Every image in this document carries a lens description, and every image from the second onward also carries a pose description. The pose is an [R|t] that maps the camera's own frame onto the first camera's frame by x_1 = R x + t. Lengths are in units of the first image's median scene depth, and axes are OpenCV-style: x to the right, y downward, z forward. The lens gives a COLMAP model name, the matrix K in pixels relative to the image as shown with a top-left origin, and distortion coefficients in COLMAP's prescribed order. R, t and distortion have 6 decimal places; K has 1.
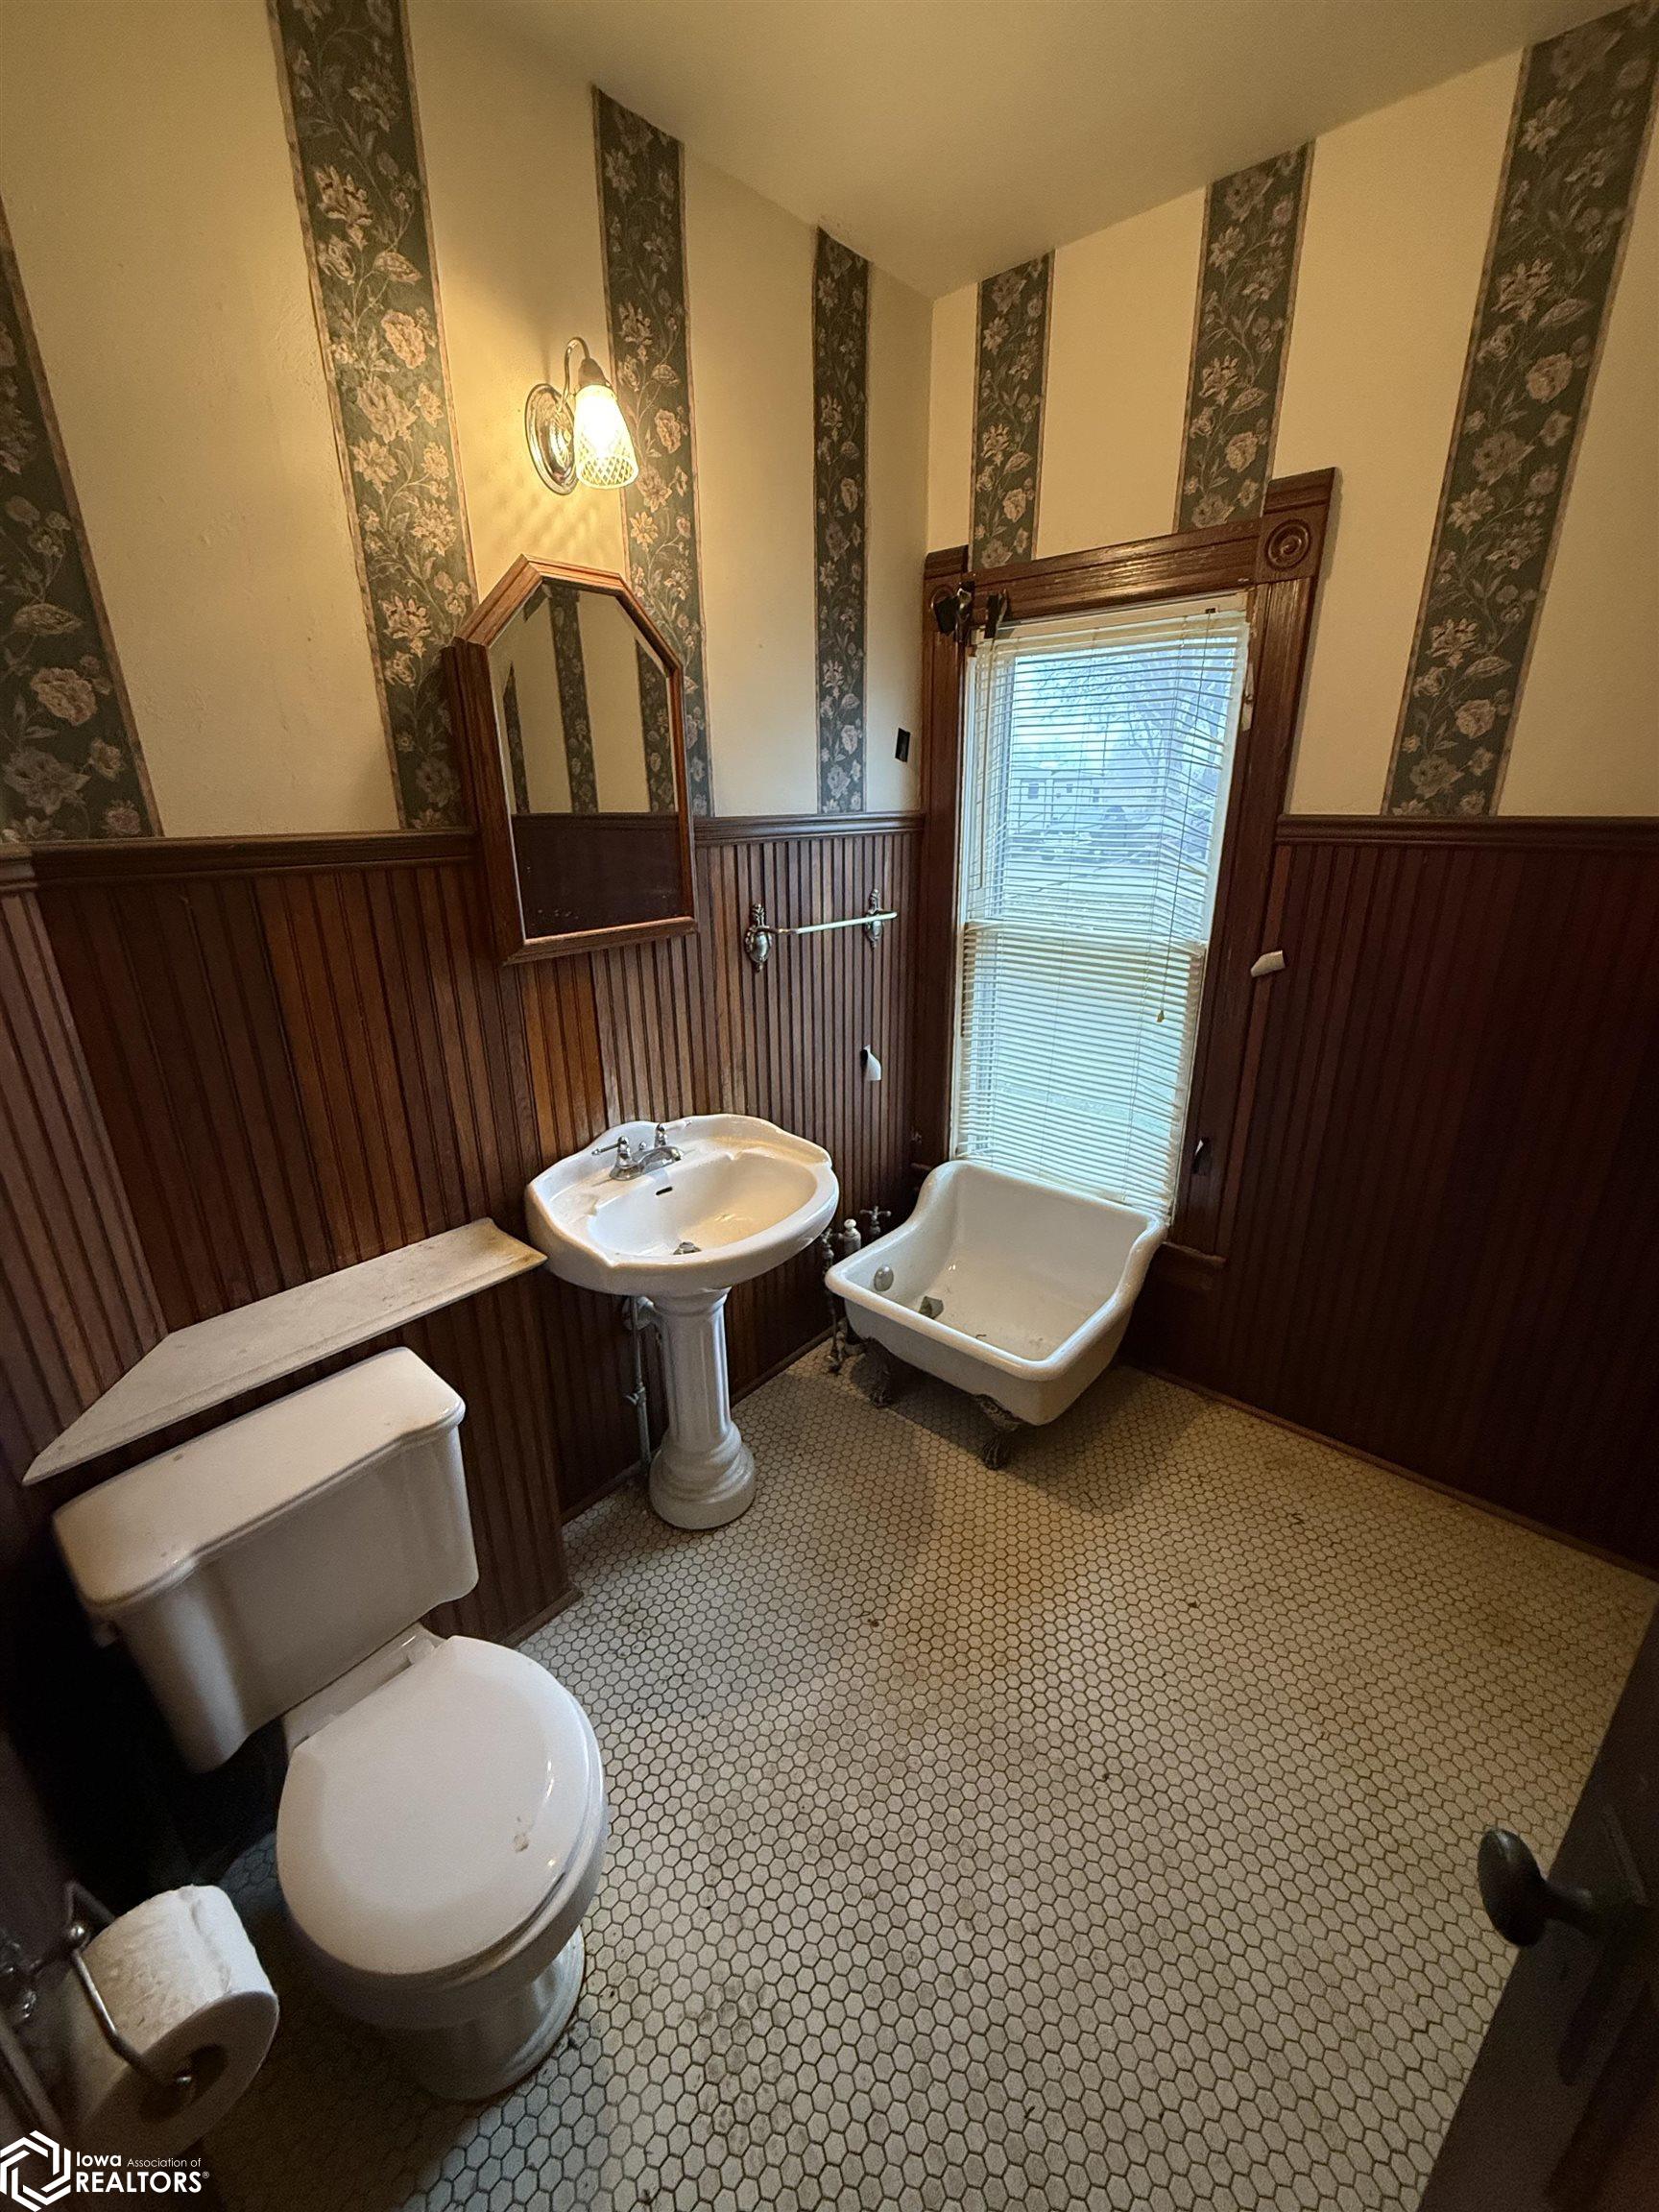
lens RADIAL K [[896.7, 0, 829.5], [0, 896.7, 1106.0], [0, 0, 1]] dist [0.007398, -0.002774]
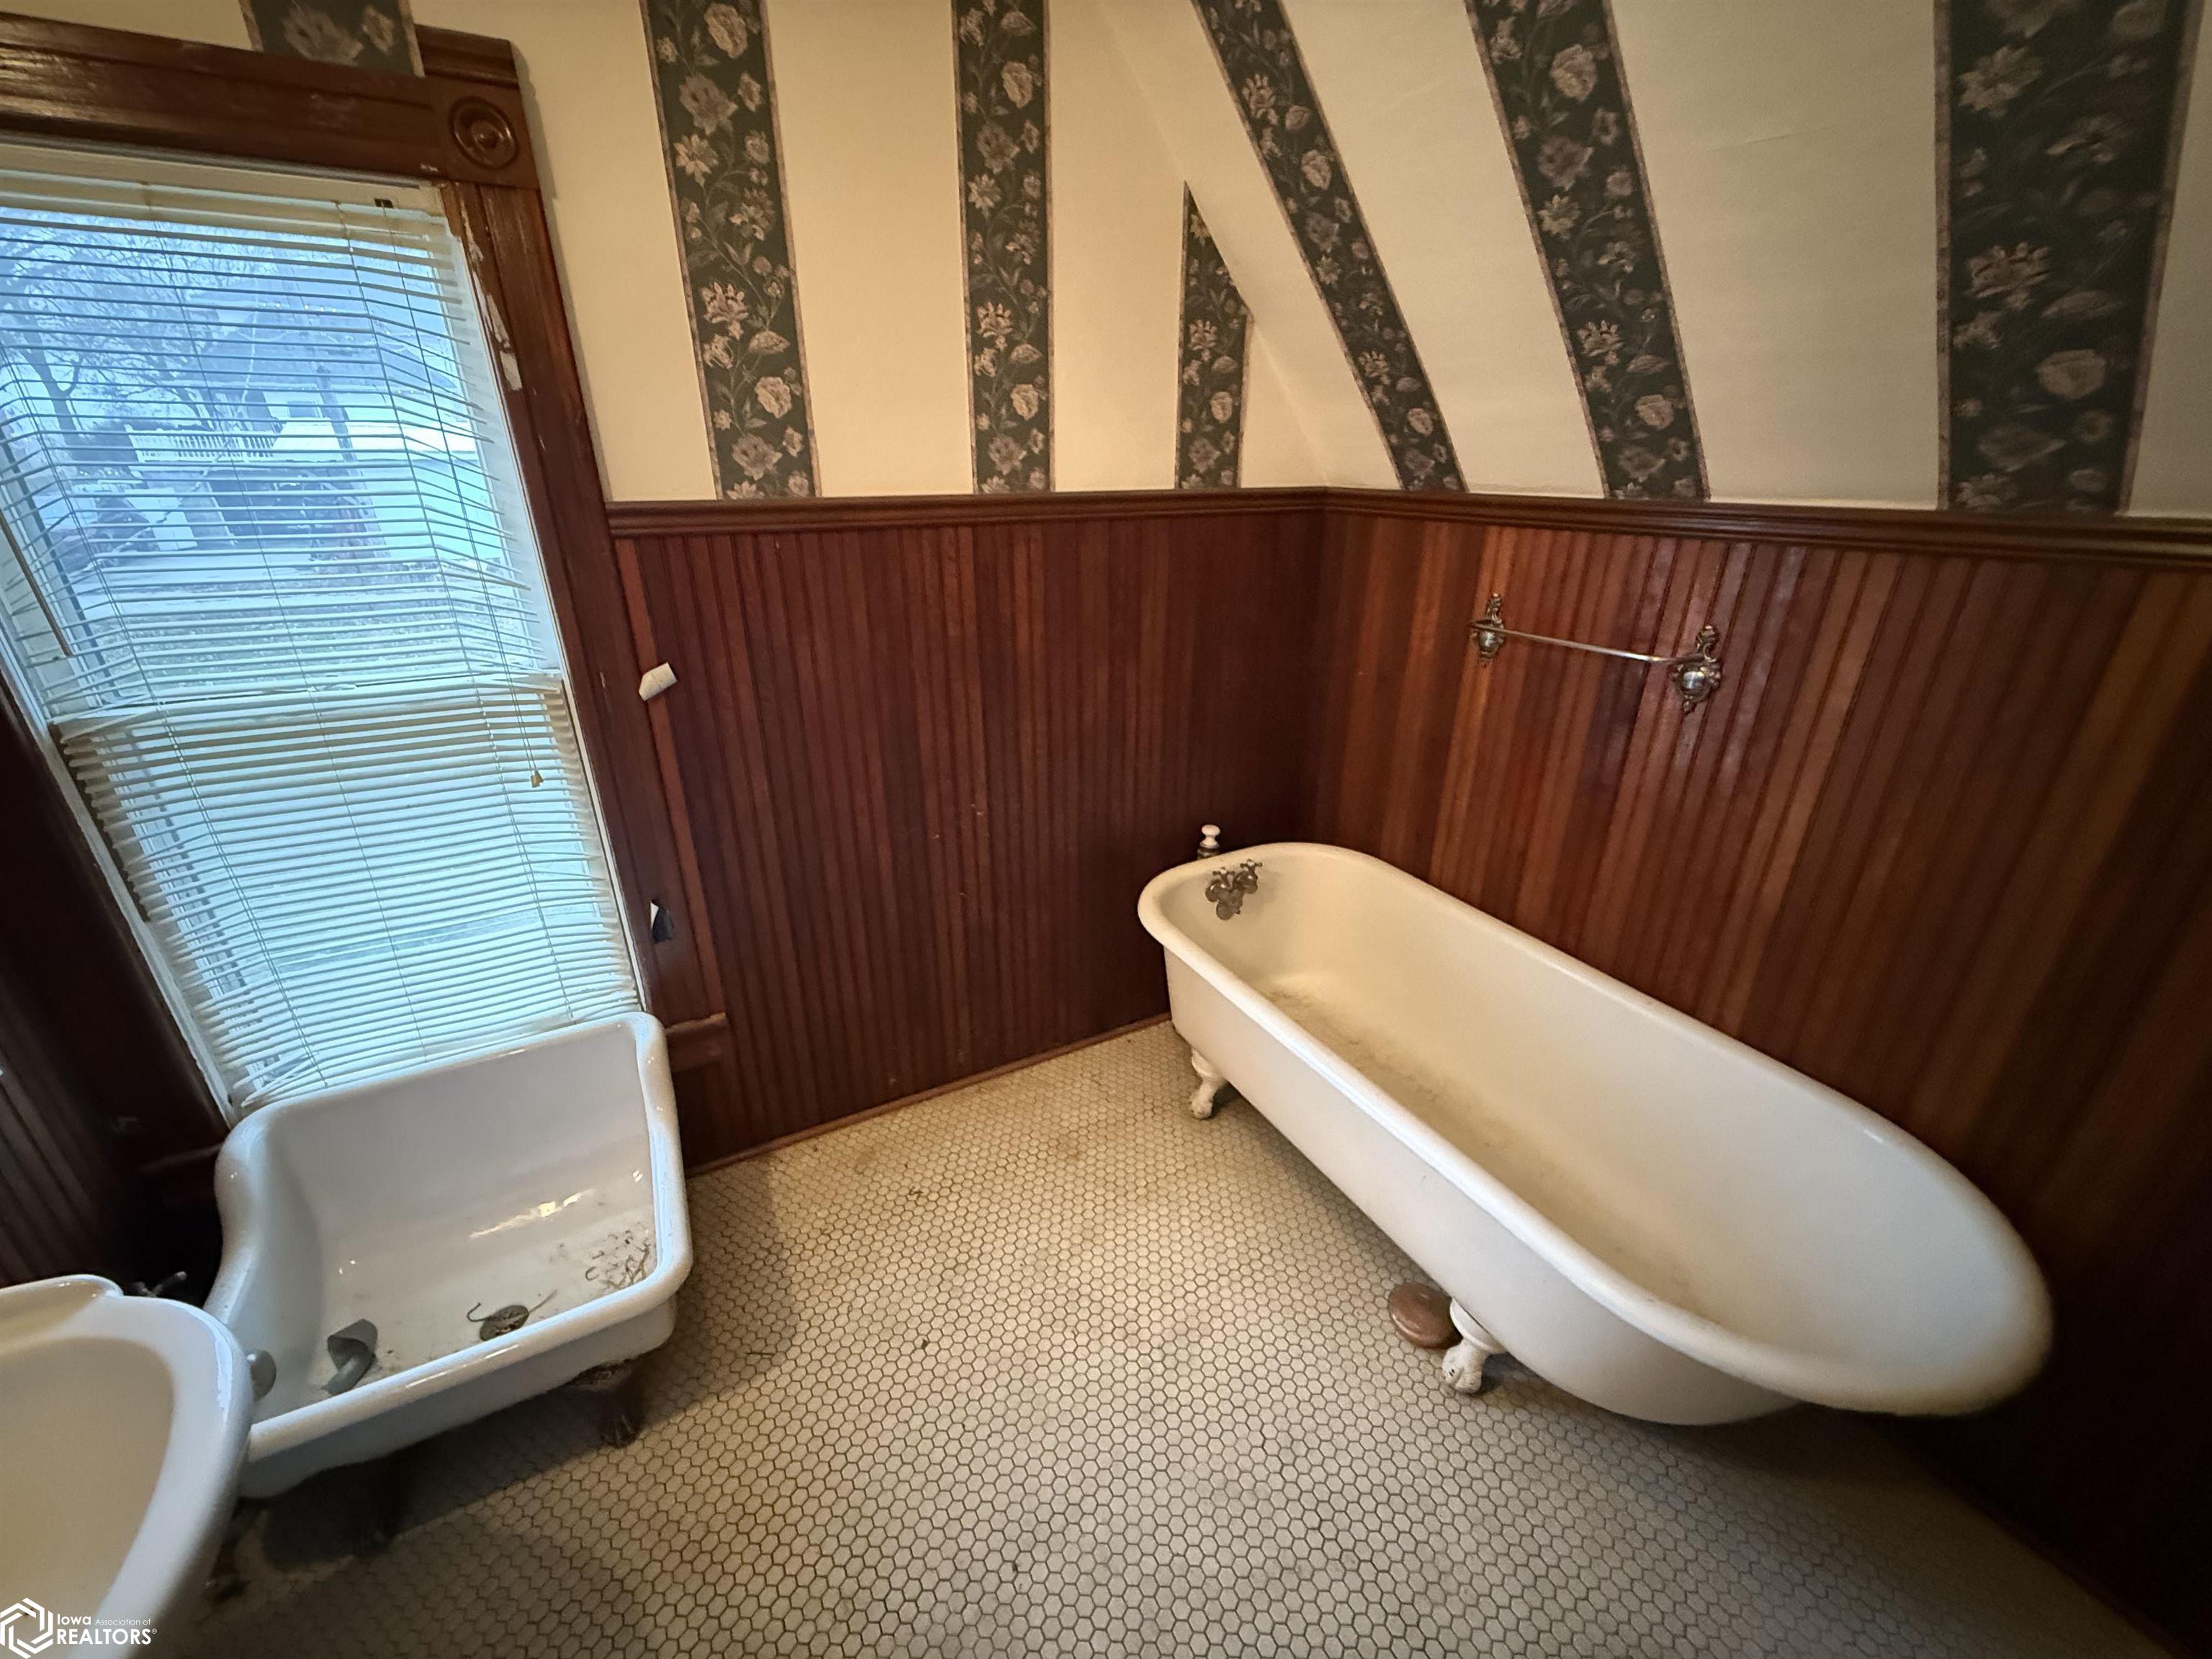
lens RADIAL K [[875.0, 0, 1100.8], [0, 875.0, 836.2], [0, 0, 1]] dist [-0.000347, -0.000741]
pose [[0.350270, -0.357208, 0.865860, -0.121323], [0.313281, 0.915861, 0.251103, -0.096699], [-0.882704, 0.183304, 0.432705, 0.291231]]
